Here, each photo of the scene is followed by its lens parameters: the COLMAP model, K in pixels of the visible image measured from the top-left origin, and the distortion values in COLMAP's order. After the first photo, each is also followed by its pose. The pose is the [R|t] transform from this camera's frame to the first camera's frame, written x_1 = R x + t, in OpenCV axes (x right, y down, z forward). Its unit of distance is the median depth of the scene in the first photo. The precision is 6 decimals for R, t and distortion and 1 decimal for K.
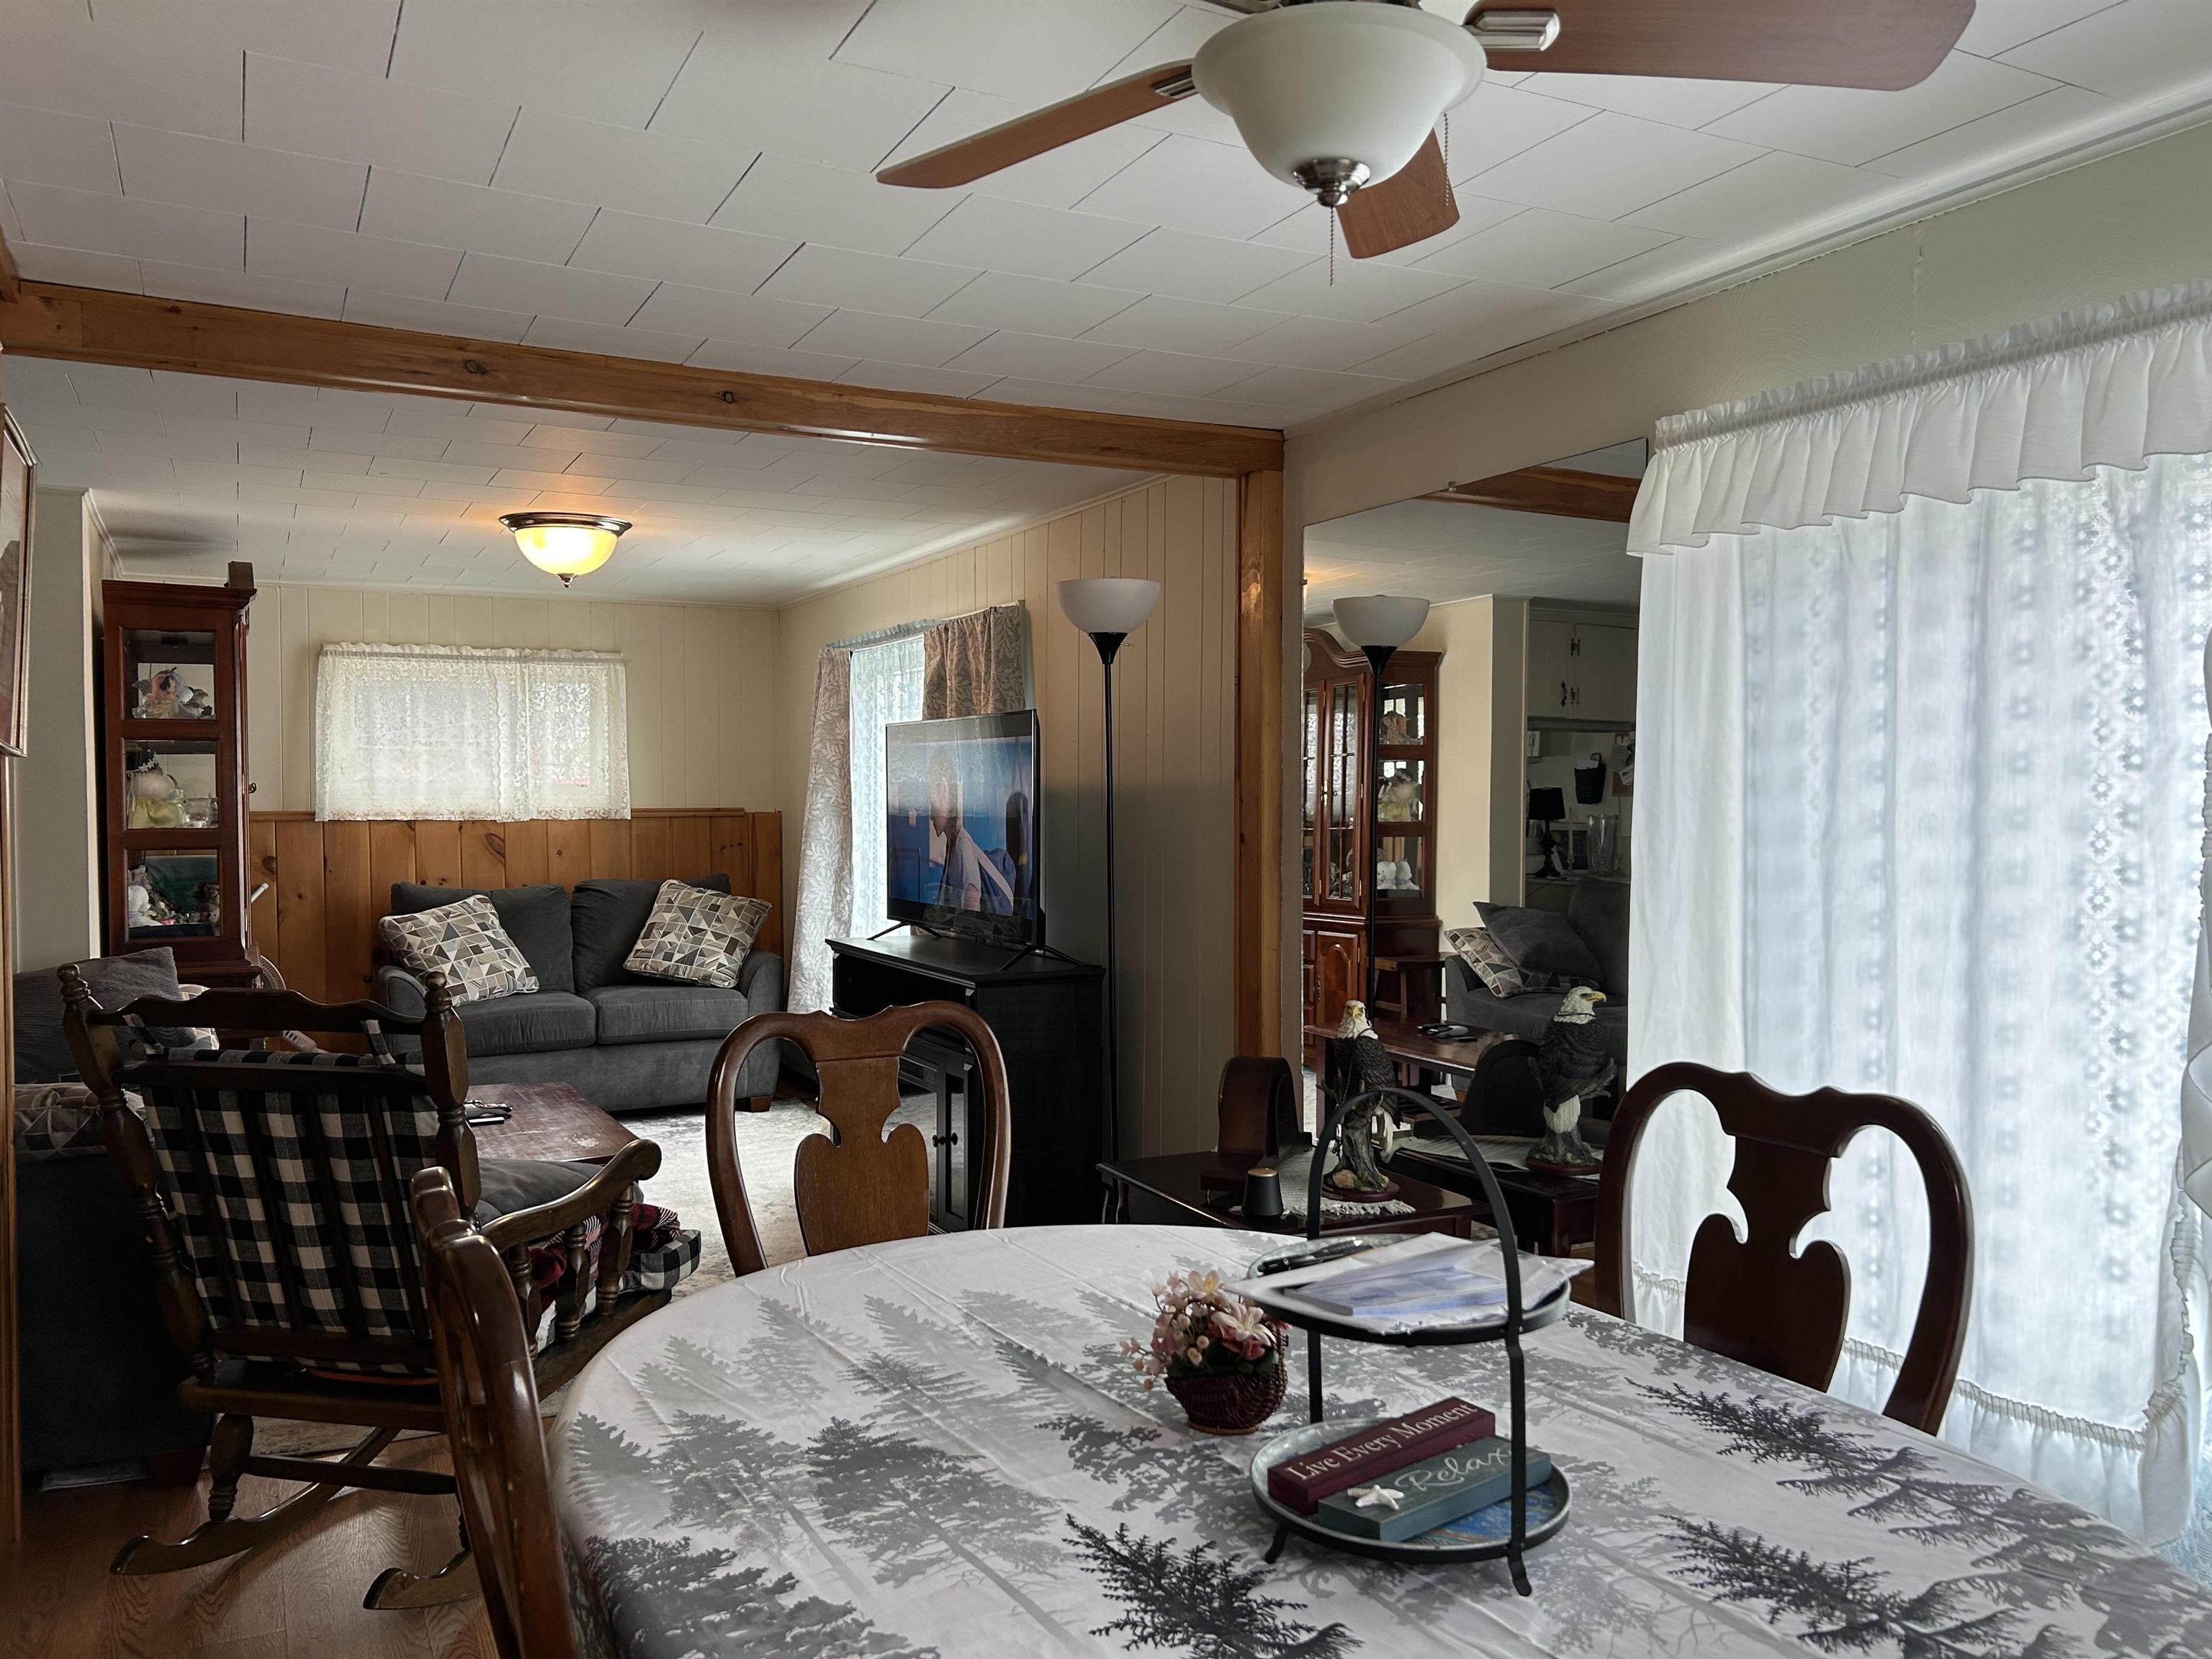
lens RADIAL K [[1670.8, 0, 1106.0], [0, 1670.8, 829.5], [0, 0, 1]] dist [0.124523, -0.142198]
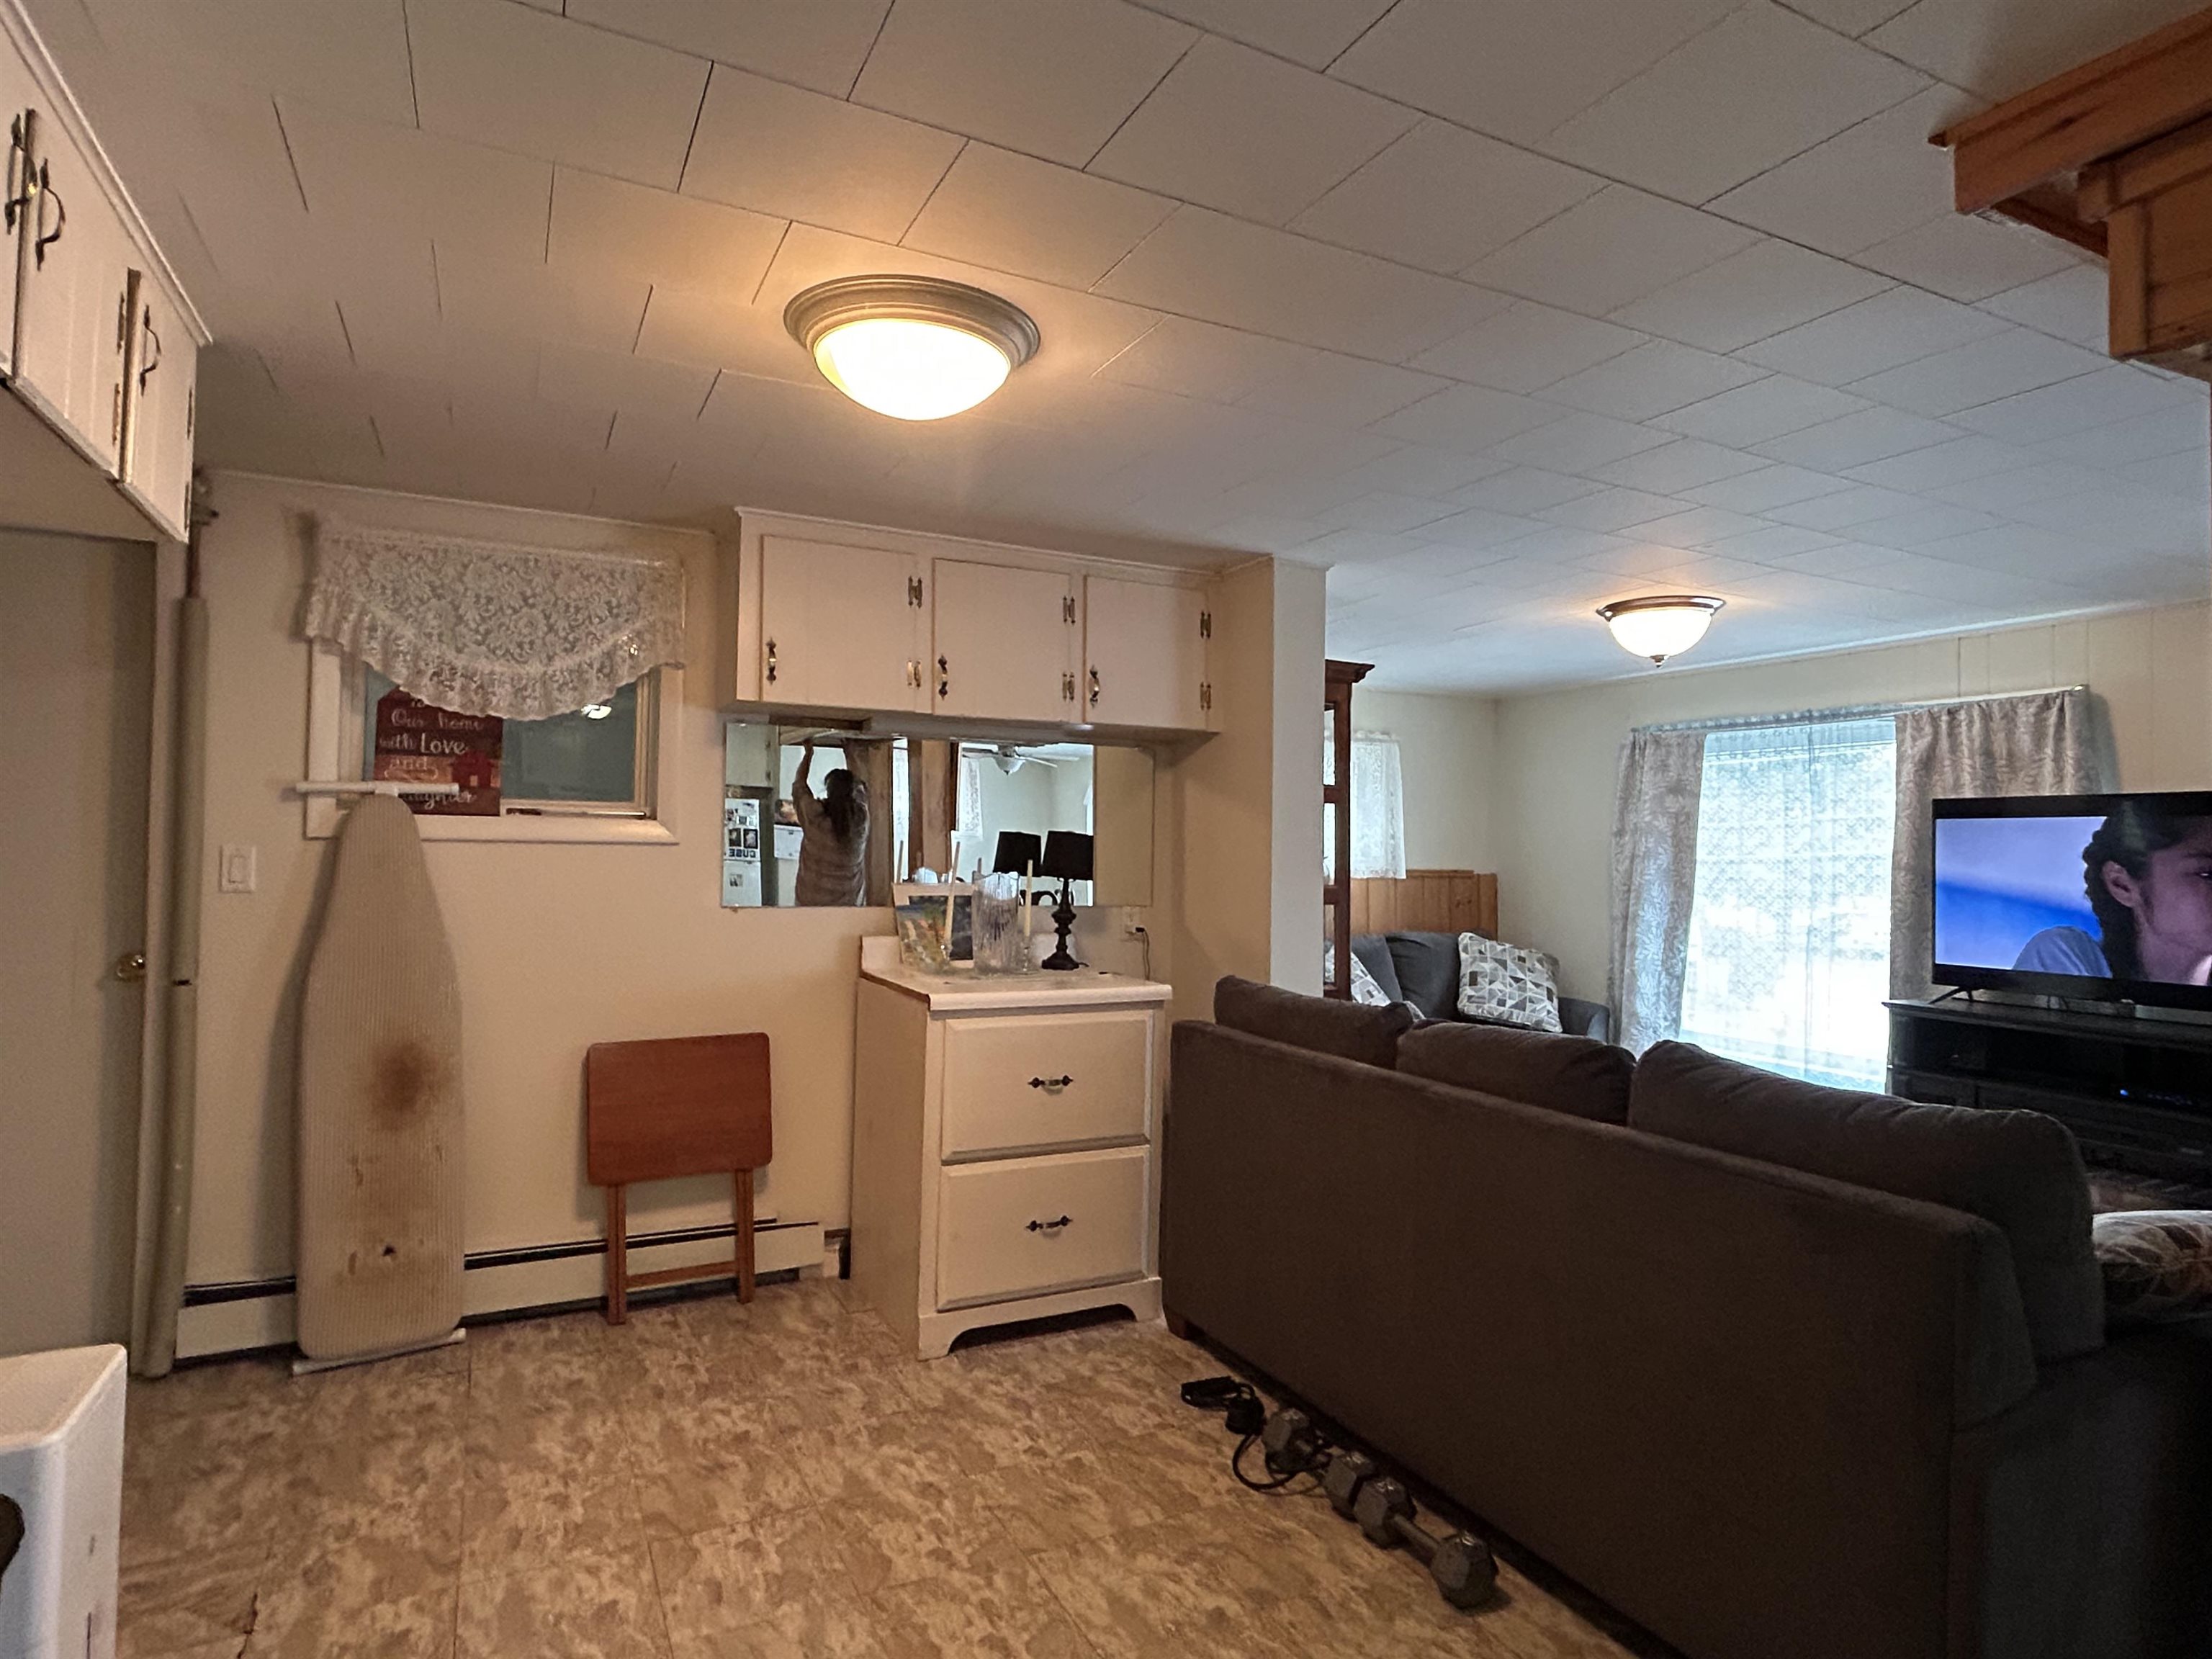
lens RADIAL K [[1192.9, 0, 1106.0], [0, 1192.9, 829.5], [0, 0, 1]] dist [0.001155, 0.000359]
pose [[0.999711, 0.022733, -0.007817, -0.515882], [-0.023030, 0.998922, -0.040298, -0.001755], [0.006892, 0.040467, 0.999157, 0.197122]]
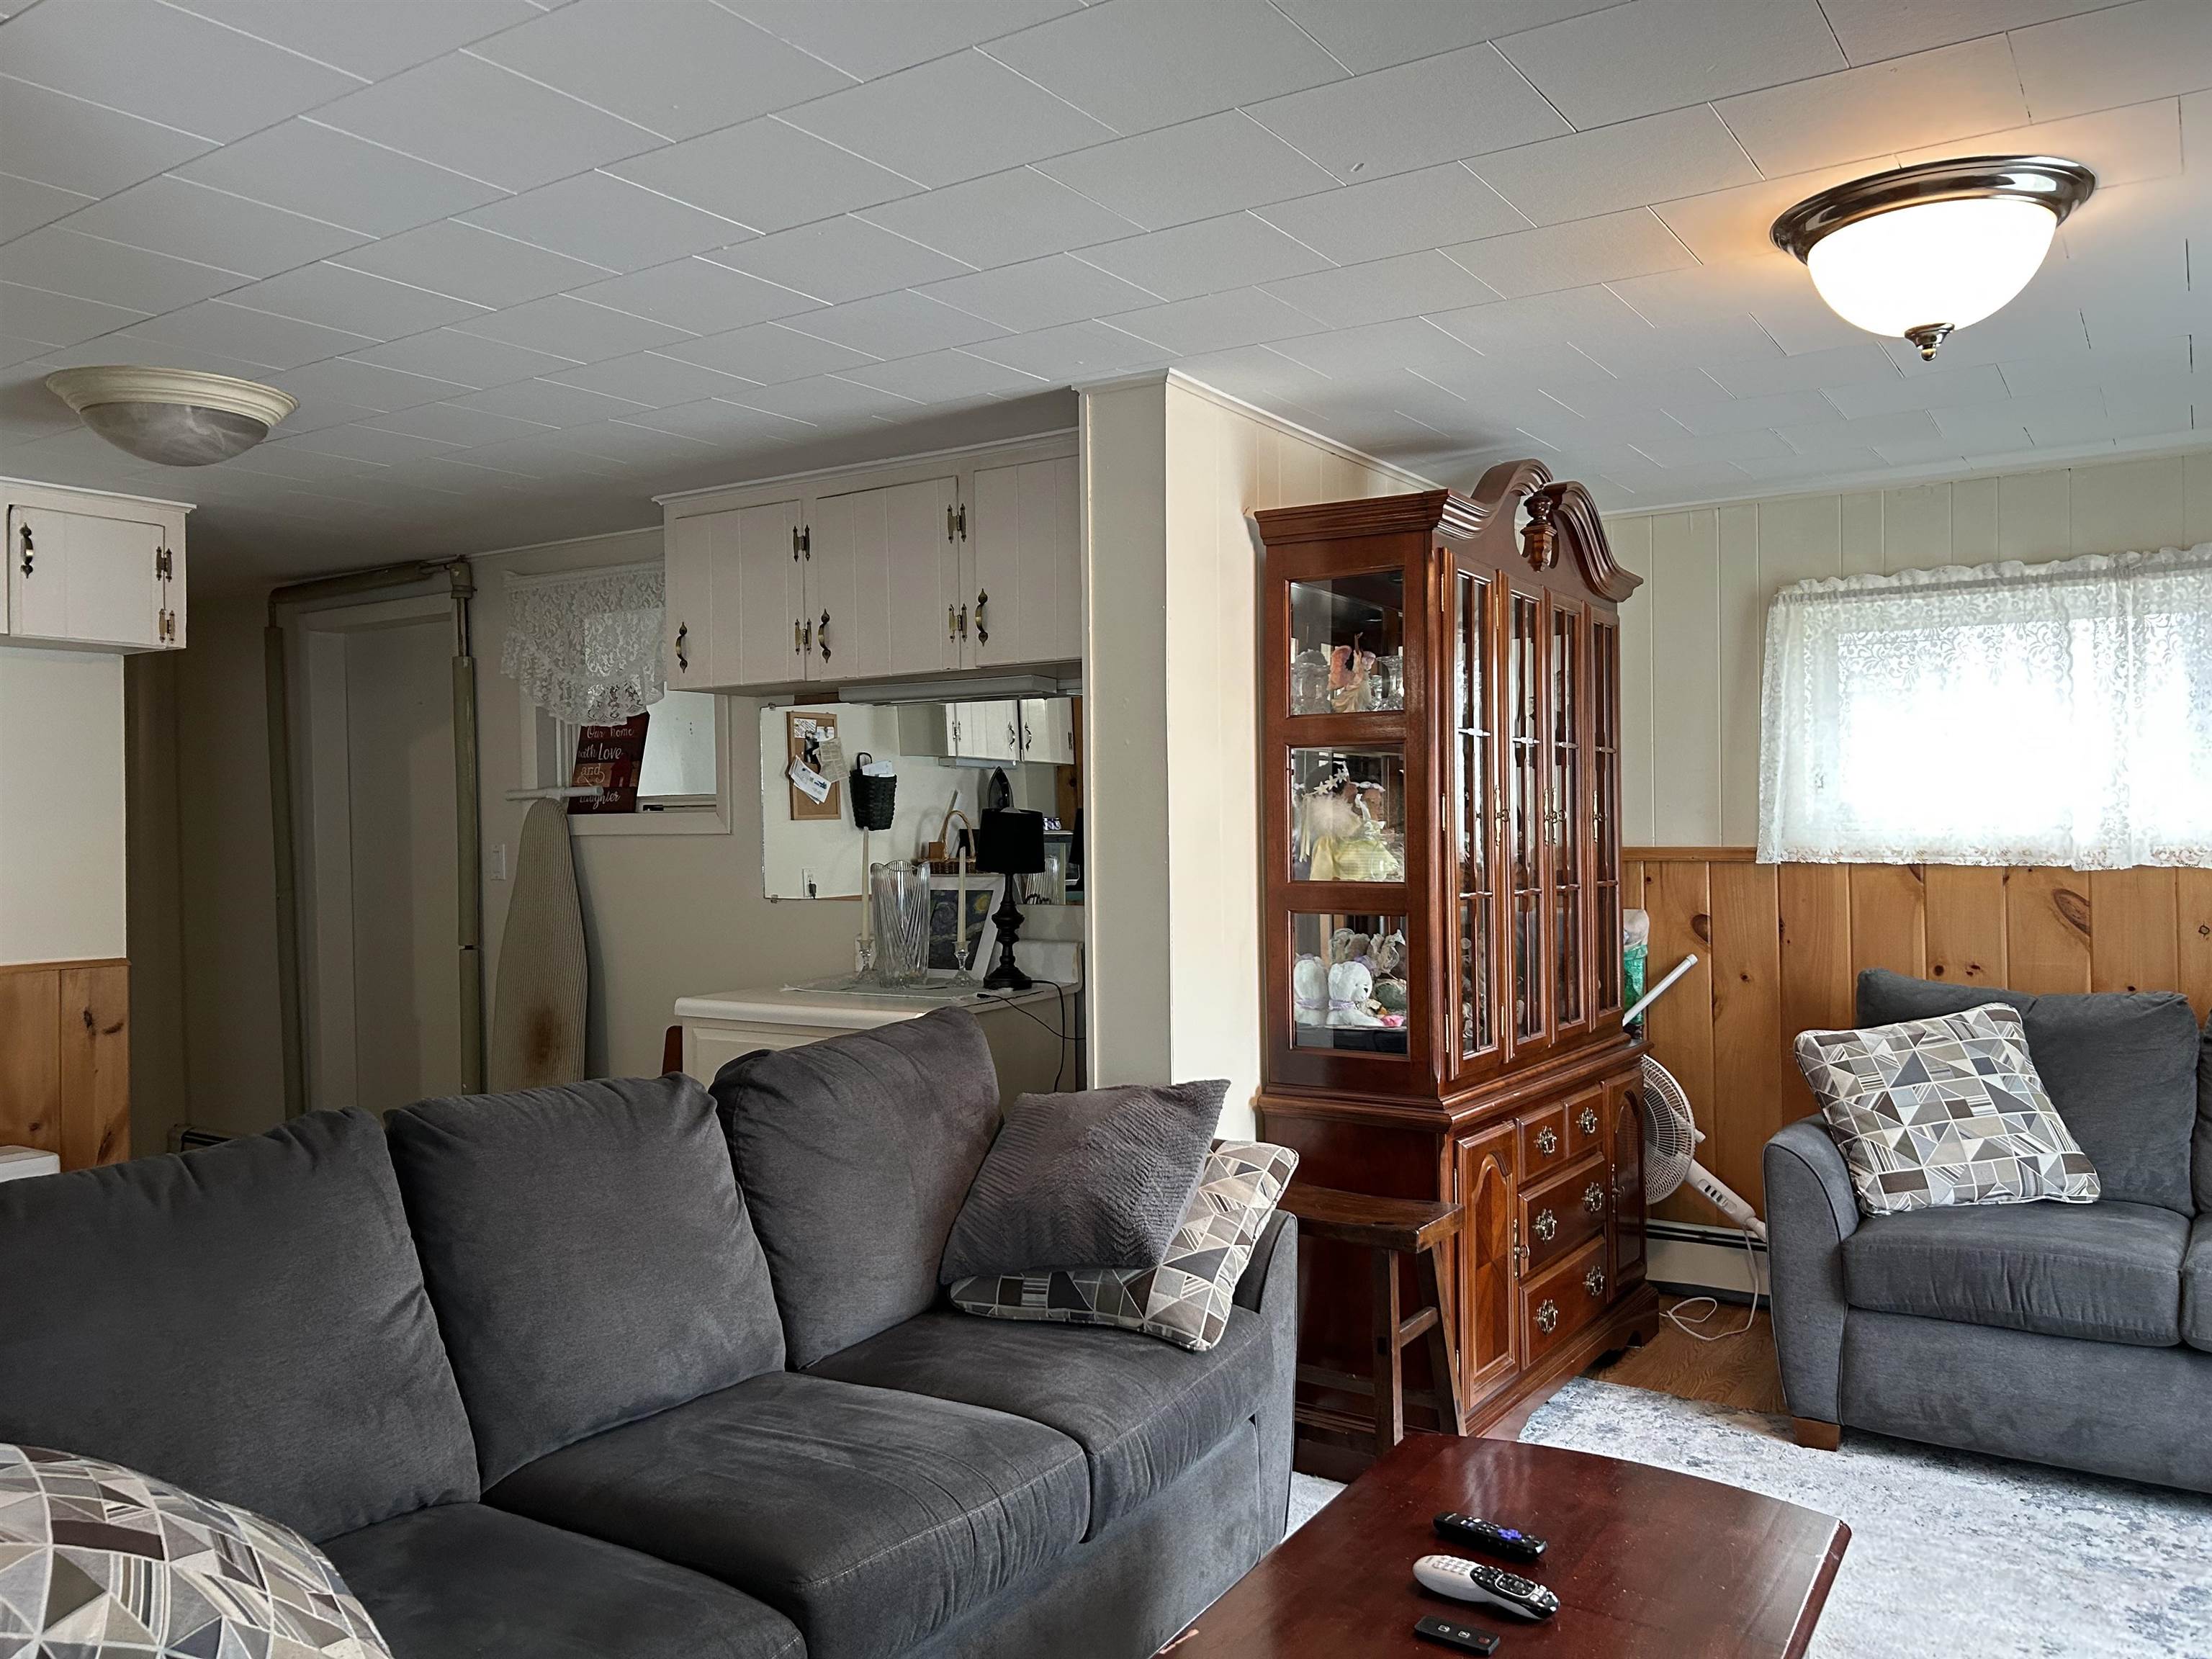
lens RADIAL K [[1670.8, 0, 1106.0], [0, 1670.8, 829.5], [0, 0, 1]] dist [0.124523, -0.142198]
pose [[0.499960, 0.005498, -0.866031, -0.032329], [-0.011399, 0.999935, -0.000232, -0.014917], [0.865973, 0.009988, 0.499991, 0.467401]]
